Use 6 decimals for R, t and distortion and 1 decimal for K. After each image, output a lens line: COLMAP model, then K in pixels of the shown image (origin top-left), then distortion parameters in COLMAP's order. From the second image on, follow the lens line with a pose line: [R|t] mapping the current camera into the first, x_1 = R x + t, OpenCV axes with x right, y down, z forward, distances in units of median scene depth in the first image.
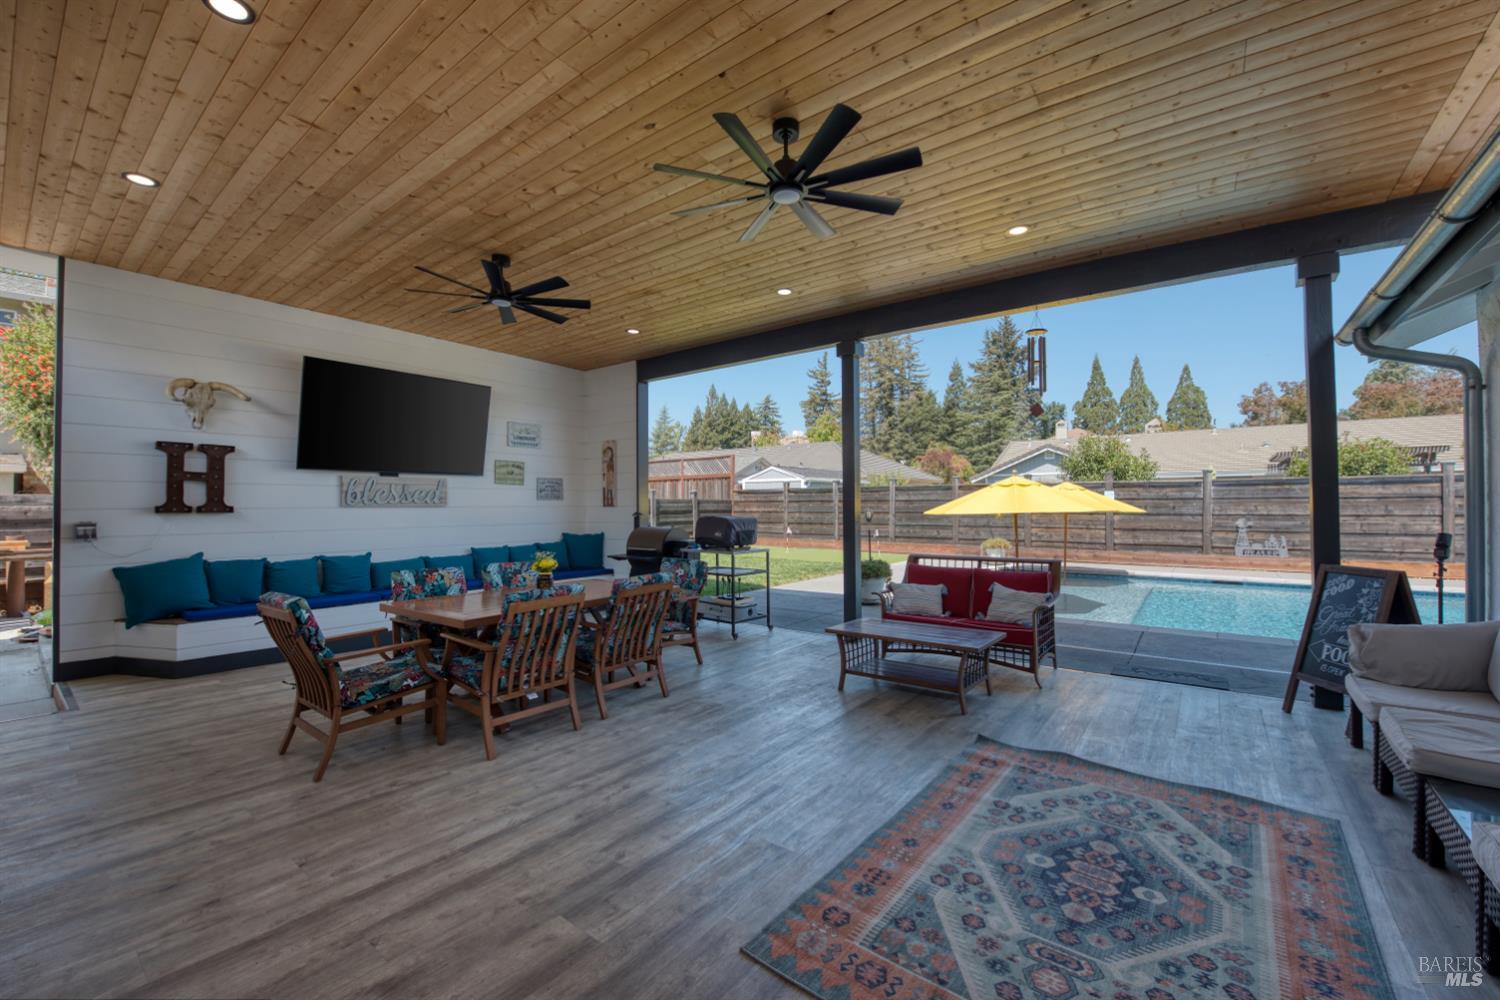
lens RADIAL K [[600.0, 0, 760.4], [0, 600.0, 489.5], [0, 0, 1]] dist [-0.016503, -0.001447]
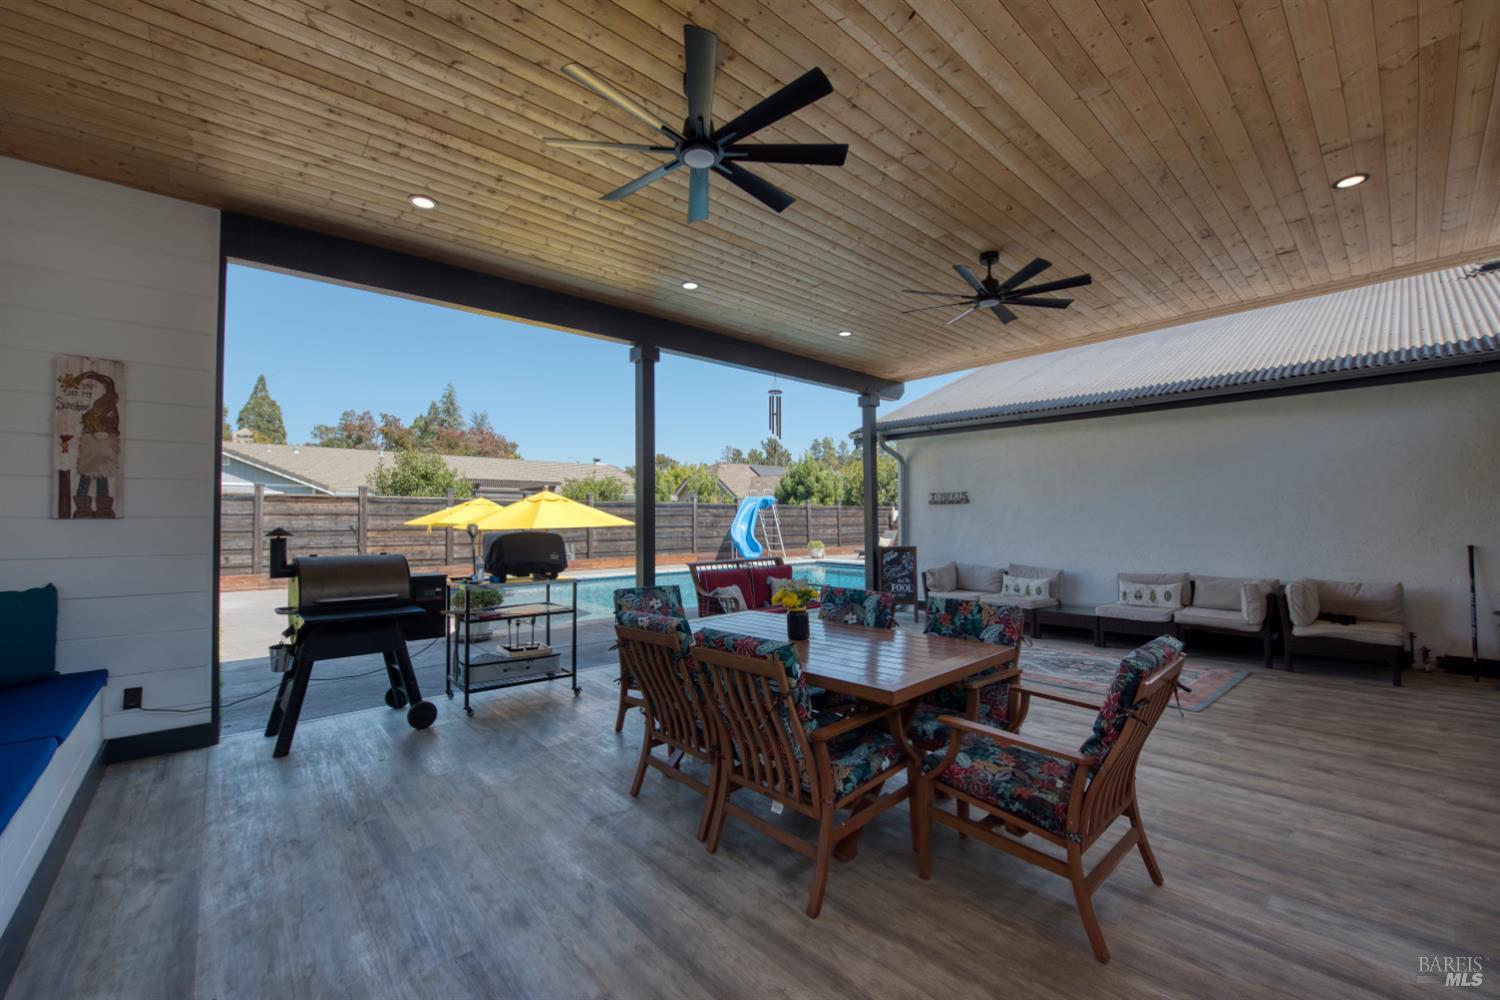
lens RADIAL K [[600.0, 0, 757.1], [0, 600.0, 499.0], [0, 0, 1]] dist [-0.016503, -0.001447]
pose [[0.197310, 0.037294, 0.979631, -0.638696], [-0.022460, 0.999186, -0.033515, 0.021276], [-0.980084, -0.015390, 0.197987, 0.542566]]
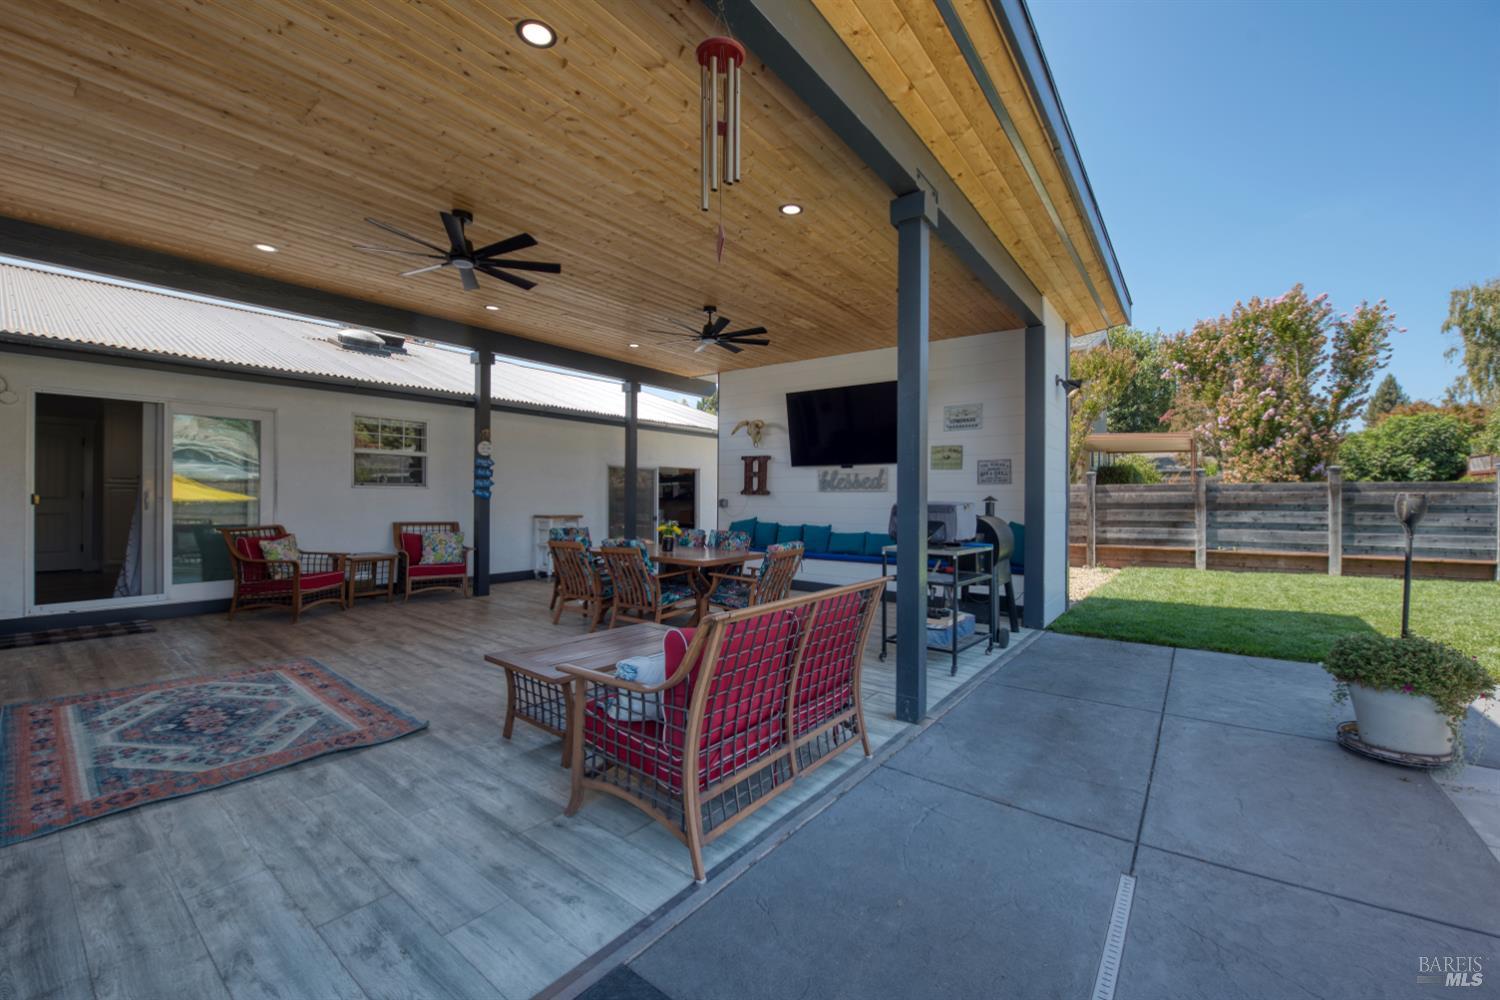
lens RADIAL K [[600.0, 0, 756.9], [0, 600.0, 493.7], [0, 0, 1]] dist [-0.016503, -0.001447]
pose [[-0.001658, -0.002465, -0.999996, 0.621185], [0.022477, 0.999744, -0.002501, 0.029868], [0.999746, -0.022481, -0.001602, 0.725766]]
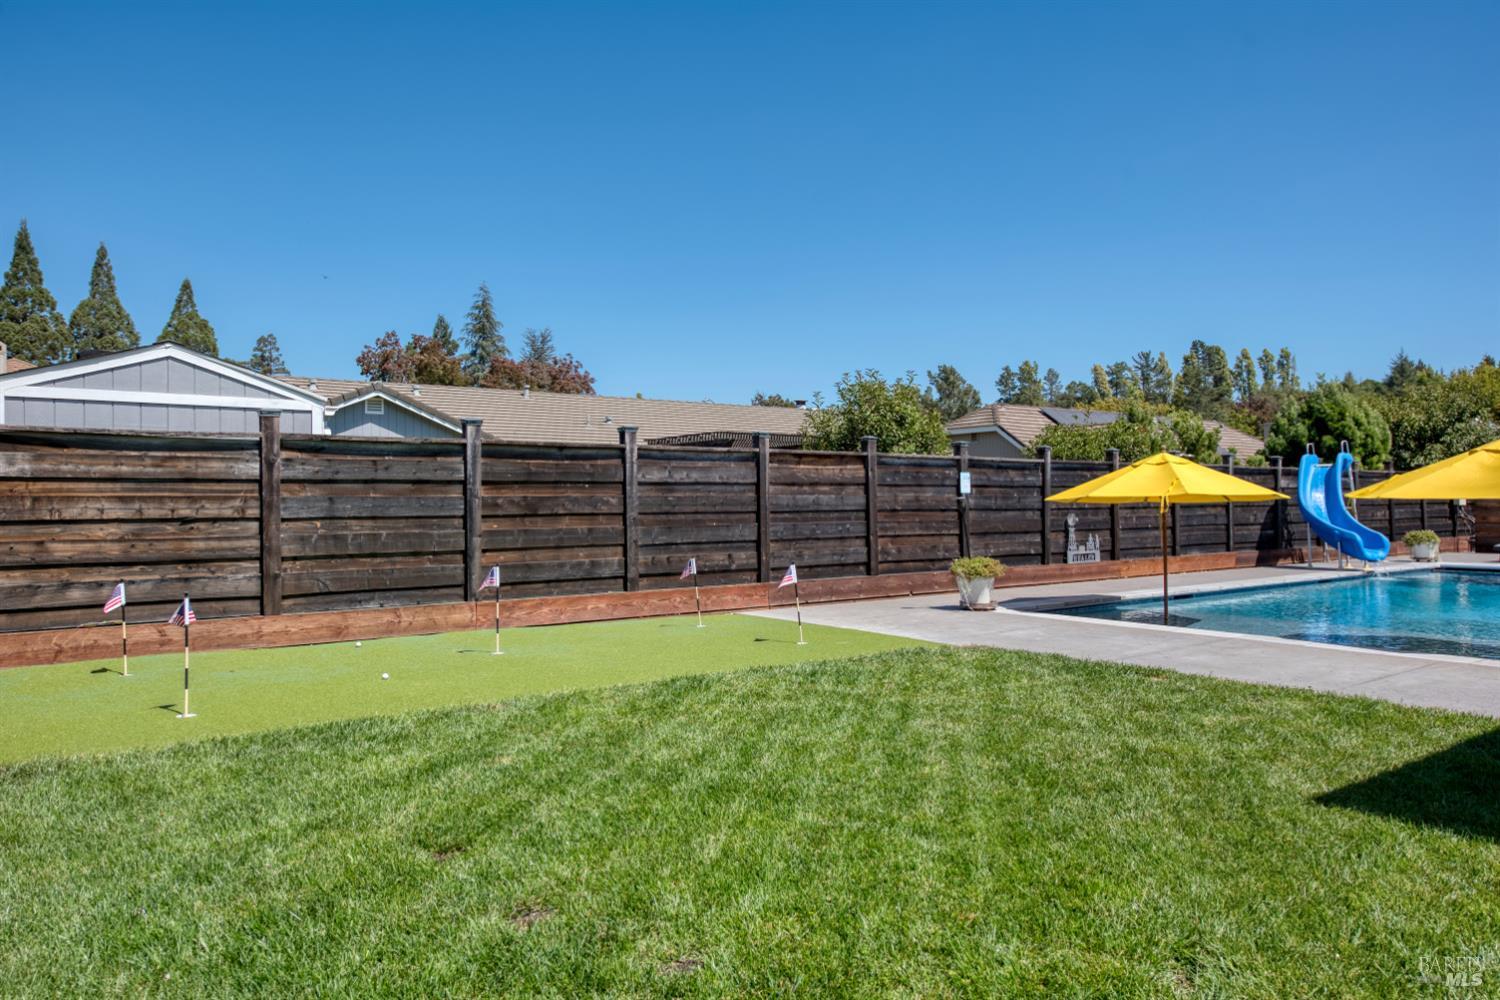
lens RADIAL K [[985.9, 0, 773.4], [0, 985.9, 503.6], [0, 0, 1]] dist [0.001778, 0.002227]
pose [[0.304090, 0.002180, 0.952641, -0.867697], [-0.017339, 0.999844, 0.003247, 0.068406], [-0.952485, -0.017505, 0.304081, 1.717922]]
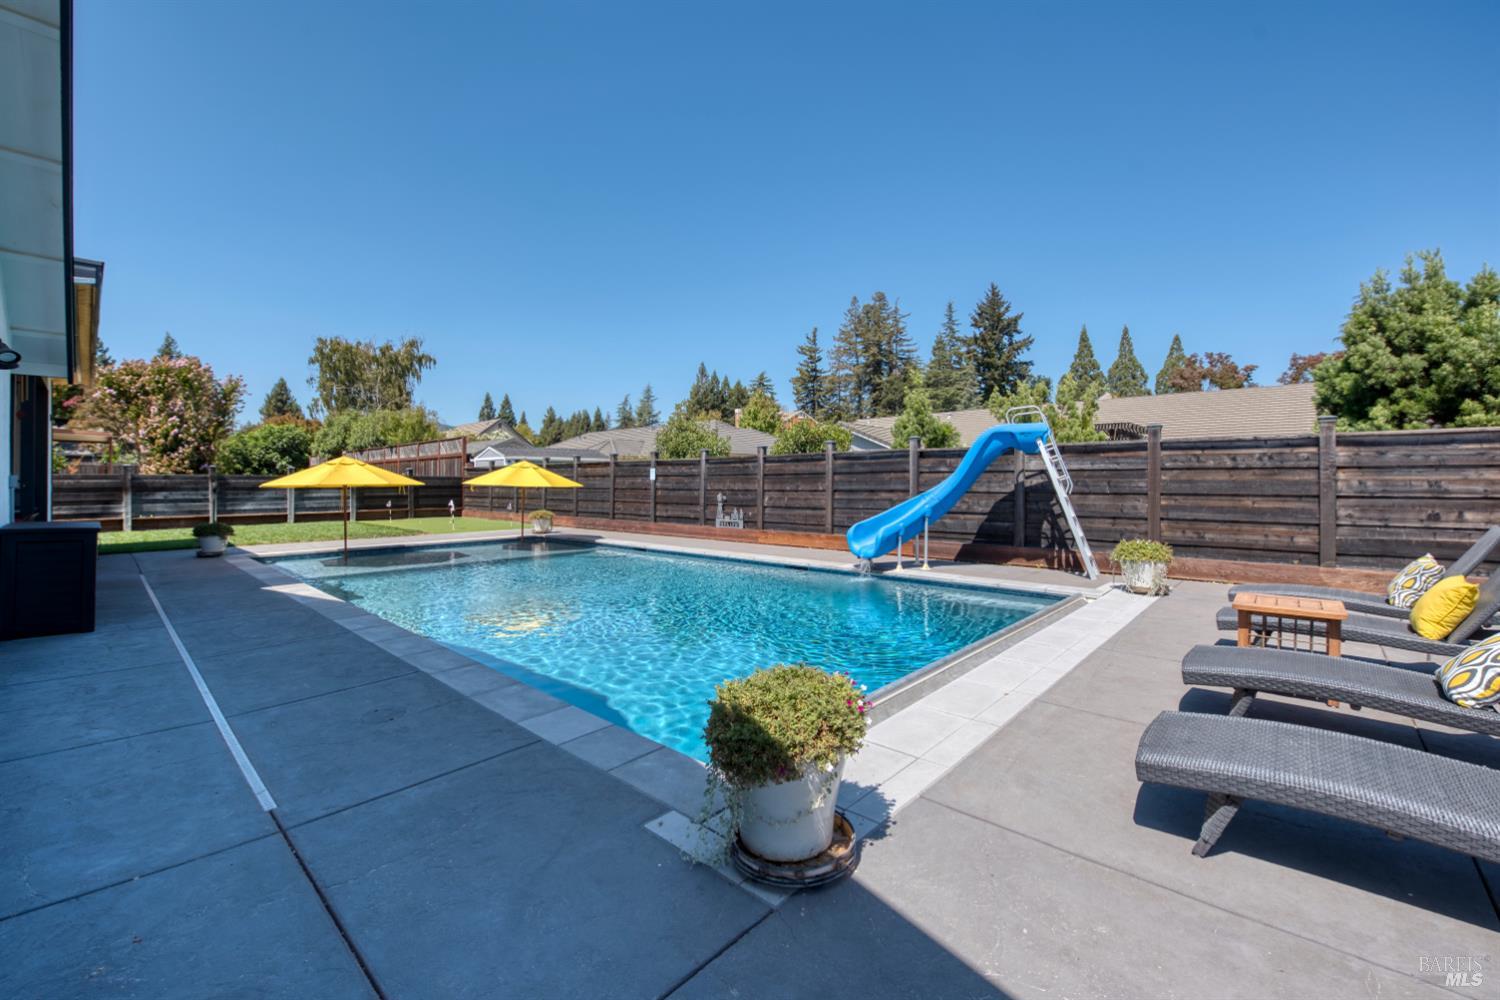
lens RADIAL K [[600.0, 0, 749.0], [0, 600.0, 479.7], [0, 0, 1]] dist [-0.016503, -0.001447]
pose [[0.996089, 0.000922, -0.088346, 1.690940], [0.001101, 0.999738, 0.022849, -0.002950], [0.088344, -0.022857, 0.995828, -0.188875]]
